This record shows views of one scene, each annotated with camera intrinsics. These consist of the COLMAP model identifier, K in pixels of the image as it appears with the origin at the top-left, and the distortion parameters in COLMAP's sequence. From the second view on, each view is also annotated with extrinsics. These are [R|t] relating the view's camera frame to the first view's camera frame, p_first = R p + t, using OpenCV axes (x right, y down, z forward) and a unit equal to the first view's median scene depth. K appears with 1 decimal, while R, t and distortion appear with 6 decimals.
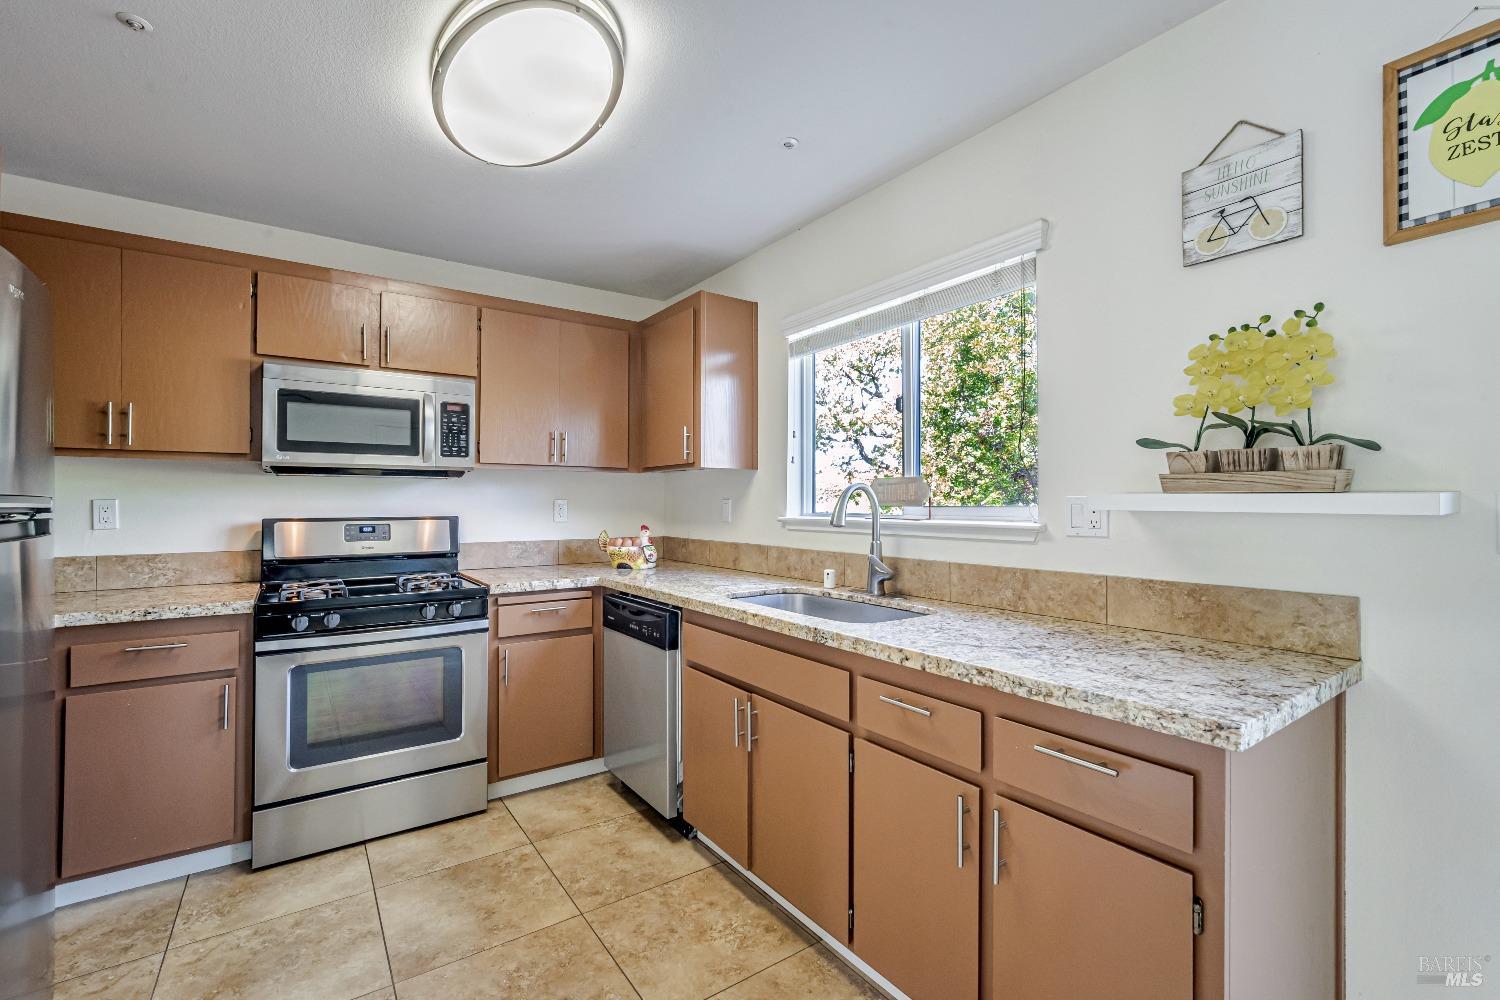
lens RADIAL K [[659.2, 0, 746.7], [0, 659.2, 498.8], [0, 0, 1]] dist [-0.001013, 0.000092]
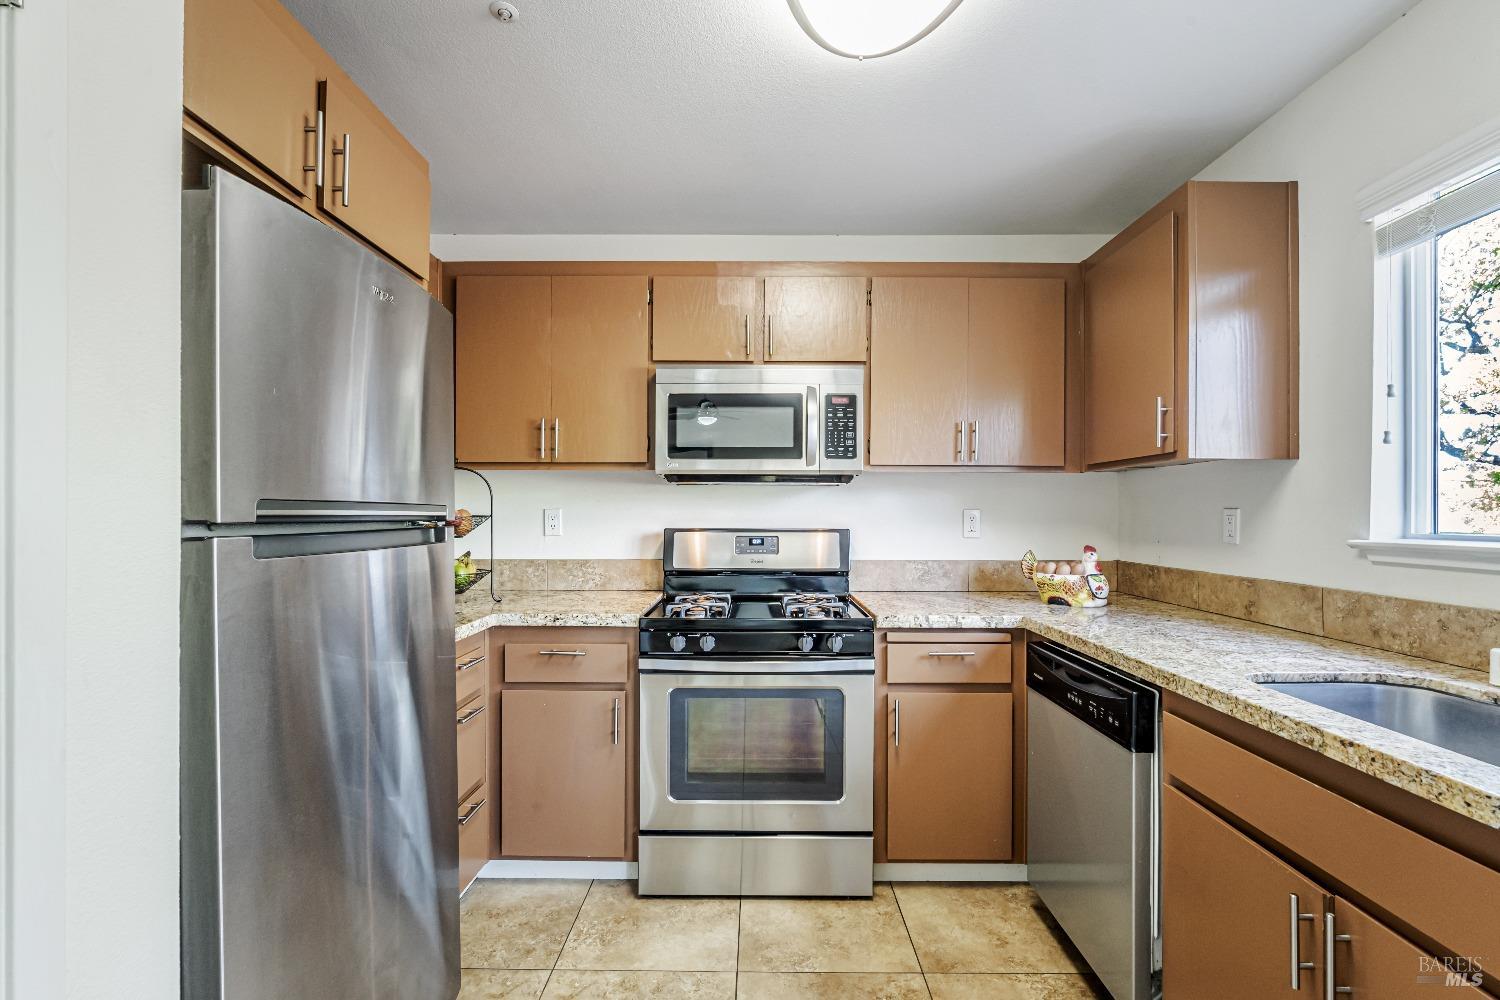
lens RADIAL K [[672.0, 0, 742.4], [0, 672.0, 507.6], [0, 0, 1]] dist [-0.010644, 0.000950]
pose [[0.812396, -0.001345, -0.583104, -0.048568], [-0.000094, 0.999997, -0.002439, 0.001530], [0.583106, 0.002036, 0.812394, 0.250824]]
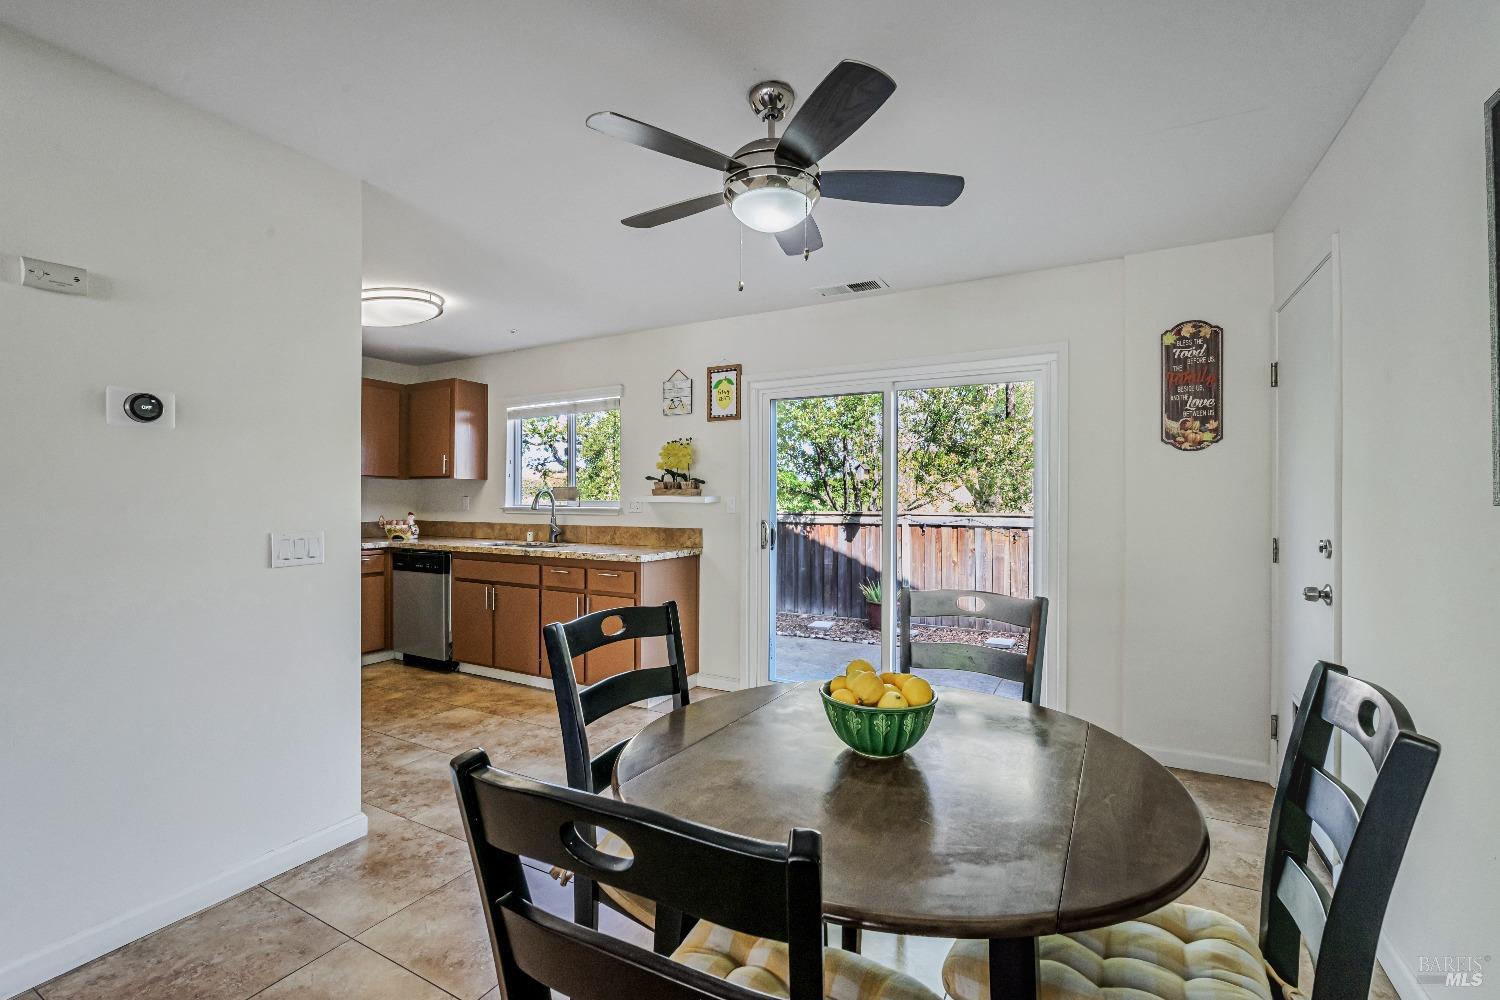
lens RADIAL K [[642.7, 0, 743.6], [0, 642.7, 499.1], [0, 0, 1]] dist [-0.016819, 0.000176]
pose [[0.898515, 0.003404, 0.438930, -0.141930], [-0.005875, 0.999974, 0.004272, -0.005042], [-0.438904, -0.006417, 0.898511, -0.992250]]
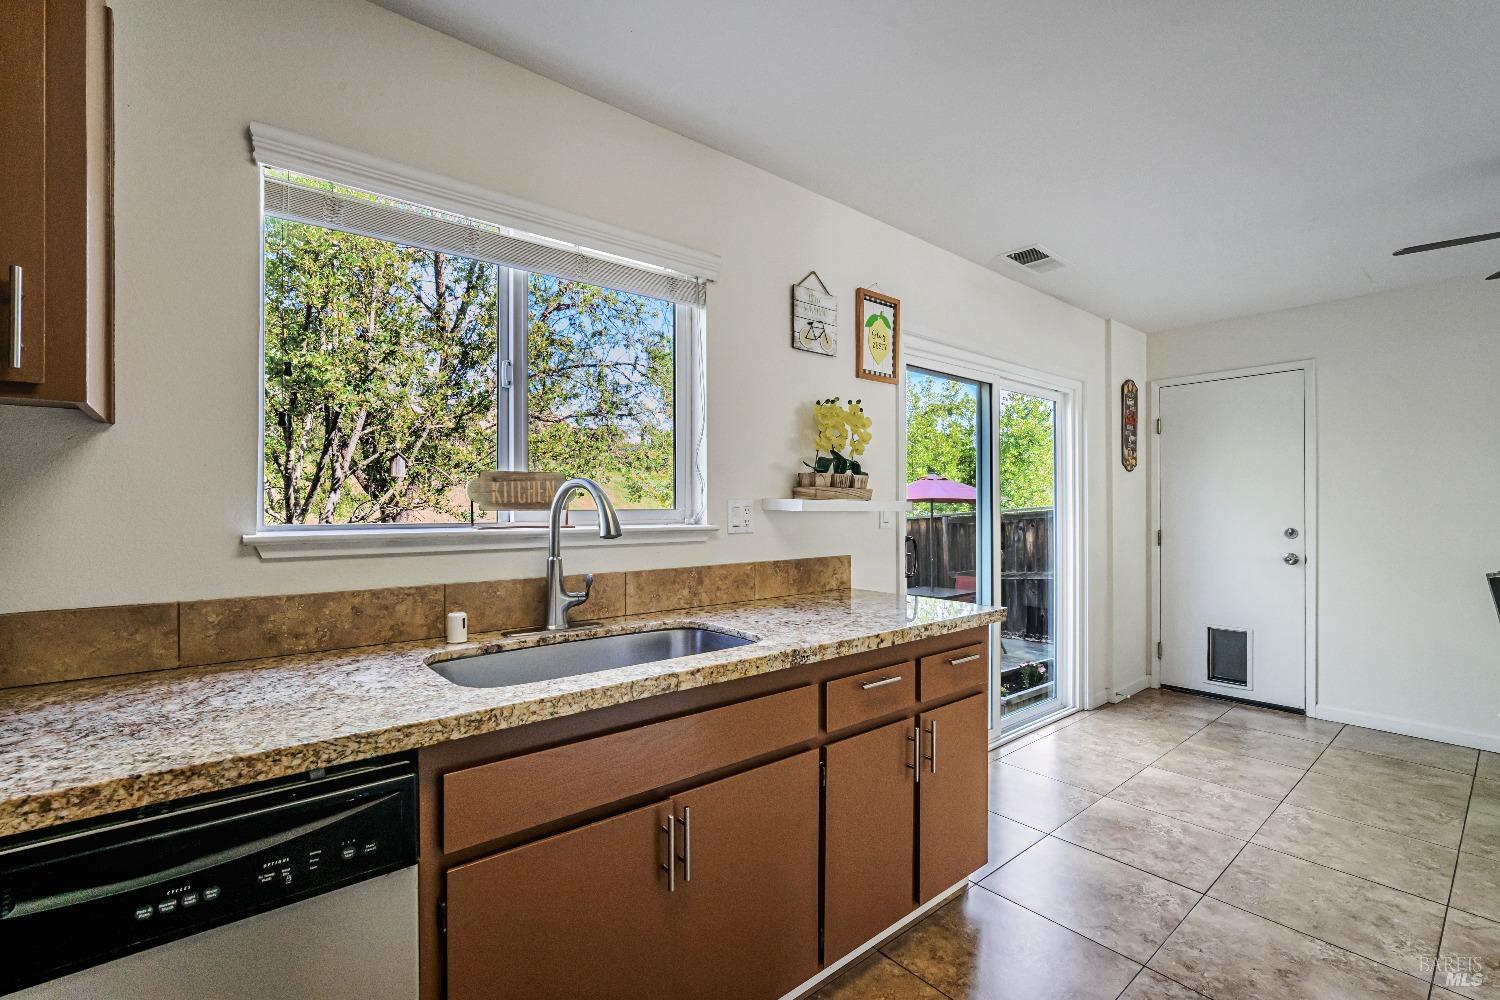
lens RADIAL K [[672.0, 0, 742.4], [0, 672.0, 507.6], [0, 0, 1]] dist [-0.010644, 0.000950]
pose [[-0.095006, -0.001528, 0.995476, -0.511958], [-0.006666, 0.999977, 0.000898, 0.005564], [-0.995454, -0.006550, -0.095014, 0.769141]]
